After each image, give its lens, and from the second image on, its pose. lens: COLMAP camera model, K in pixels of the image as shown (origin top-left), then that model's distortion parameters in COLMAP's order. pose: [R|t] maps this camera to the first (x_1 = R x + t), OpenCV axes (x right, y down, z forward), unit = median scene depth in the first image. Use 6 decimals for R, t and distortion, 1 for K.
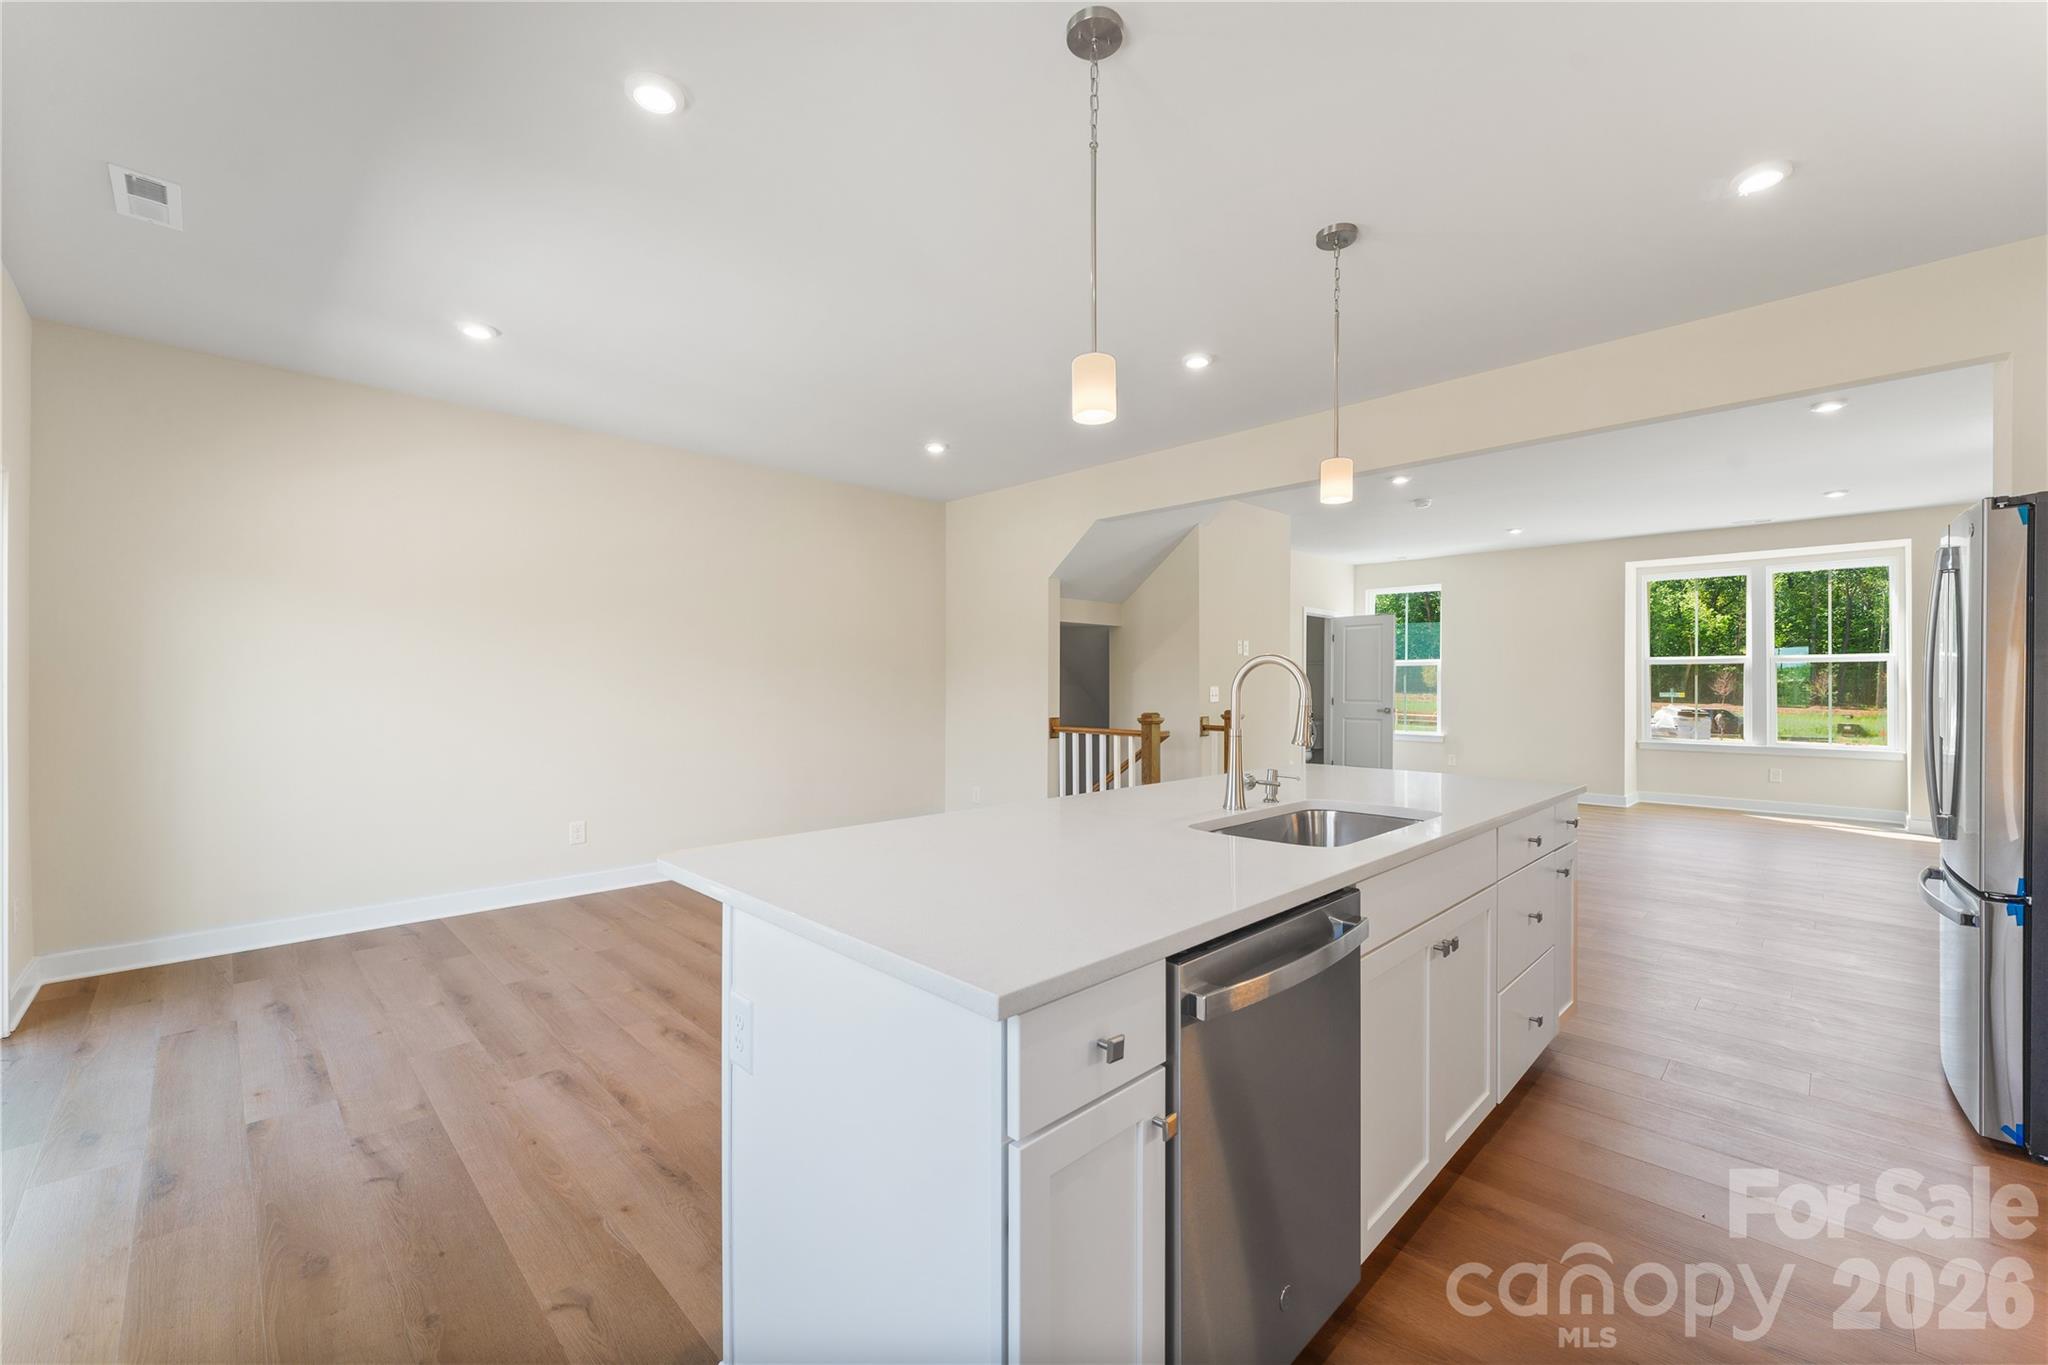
lens RADIAL K [[829.4, 0, 1034.1], [0, 829.4, 680.2], [0, 0, 1]] dist [0.004051, 0.000109]
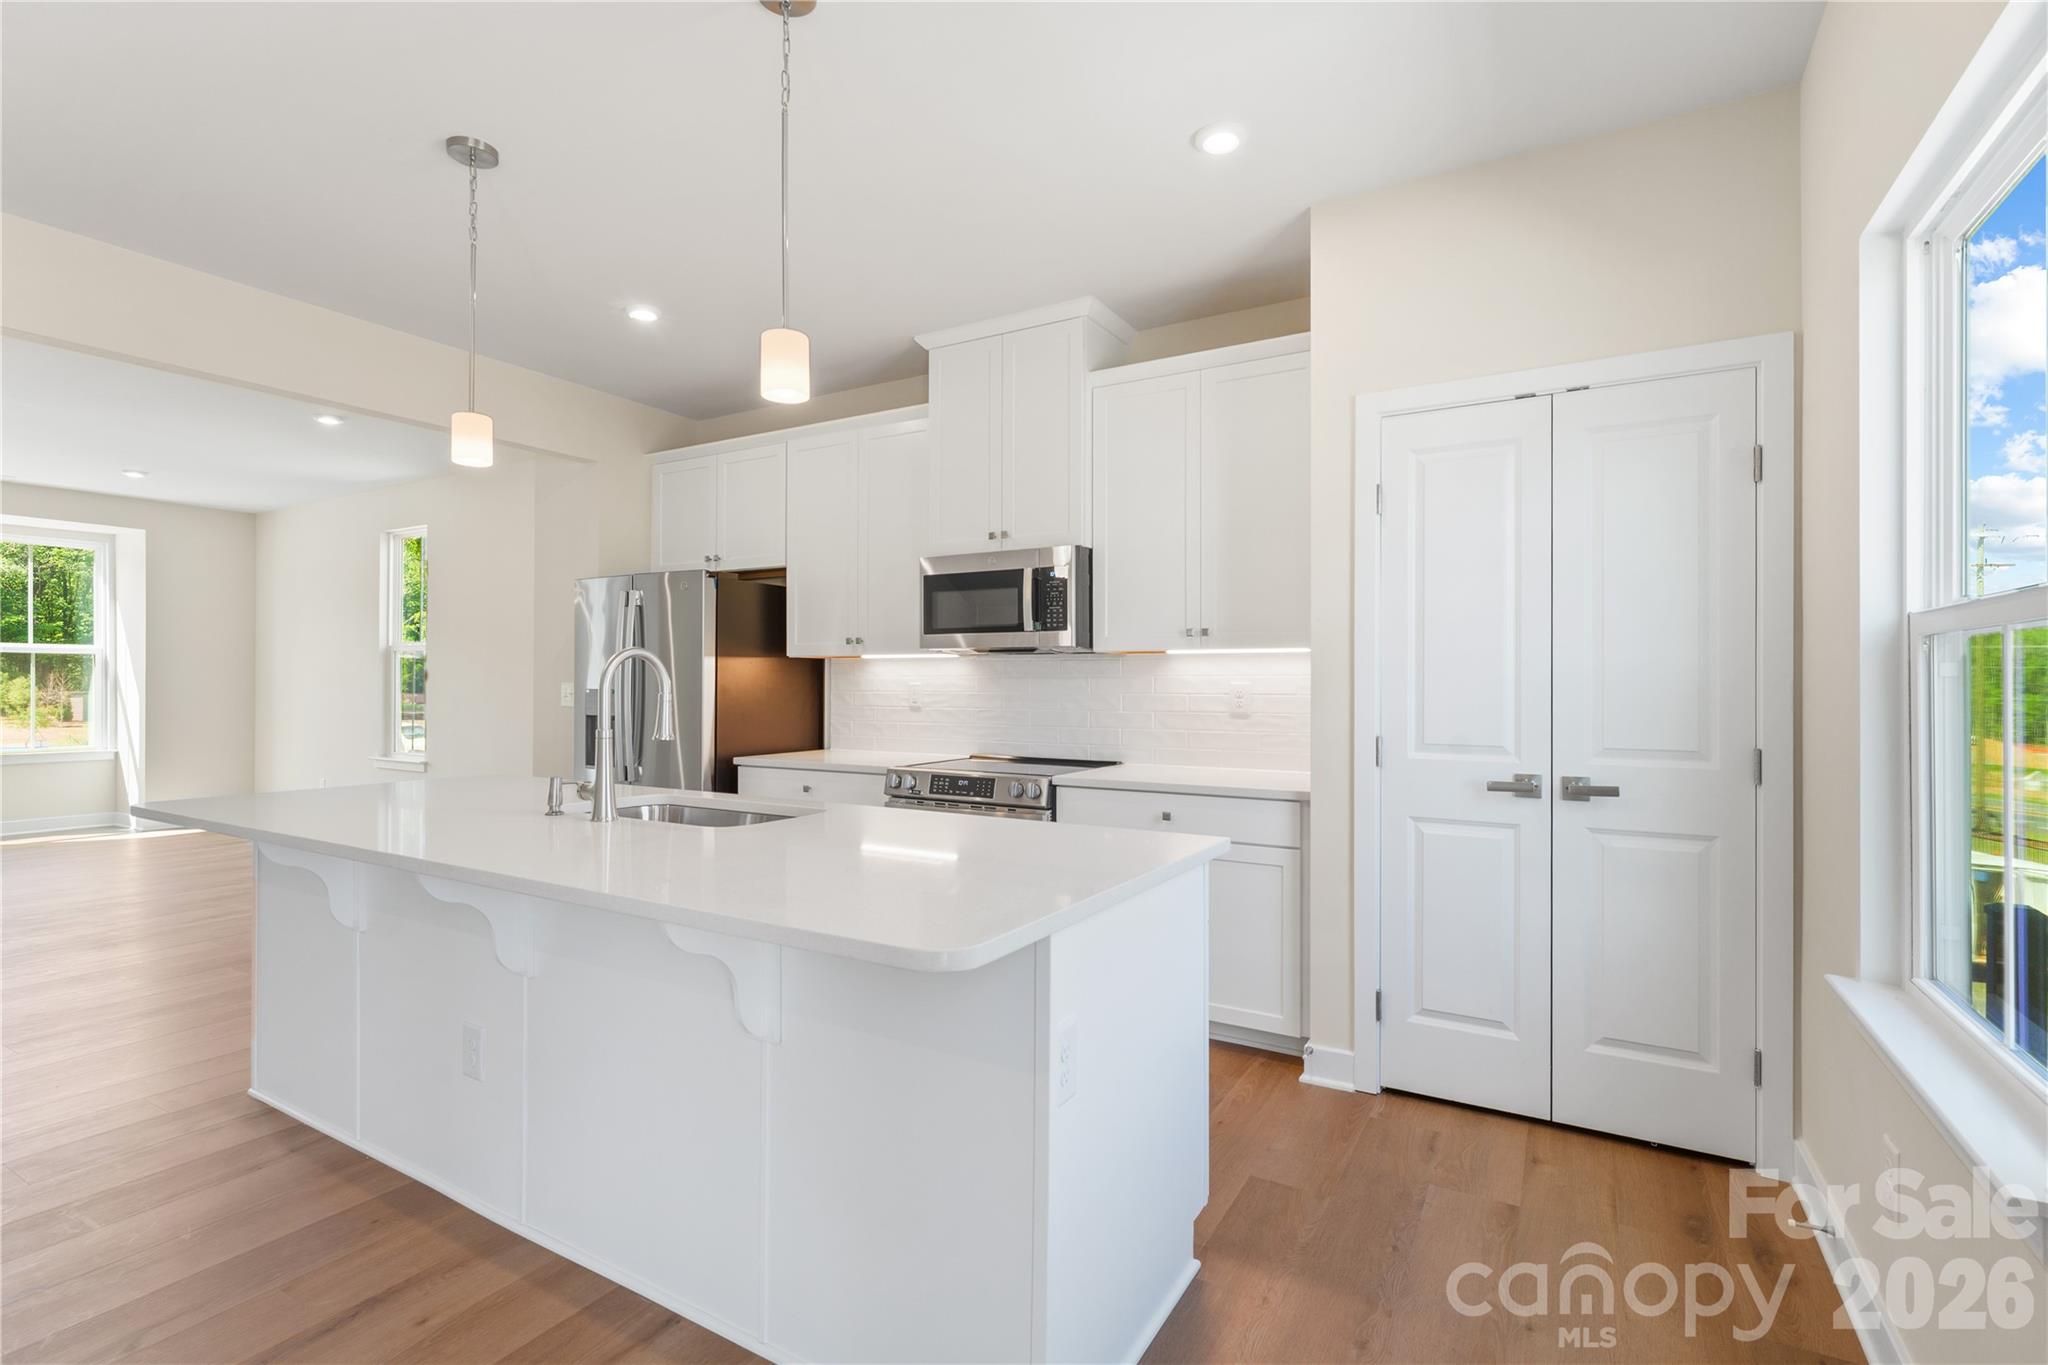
lens RADIAL K [[947.7, 0, 1031.2], [0, 947.7, 682.2], [0, 0, 1]] dist [-0.019525, -0.000255]
pose [[-0.260247, -0.001605, 0.965541, -0.304482], [-0.008427, 0.999964, -0.000609, 0.001177], [-0.965505, -0.008296, -0.260251, 0.302164]]
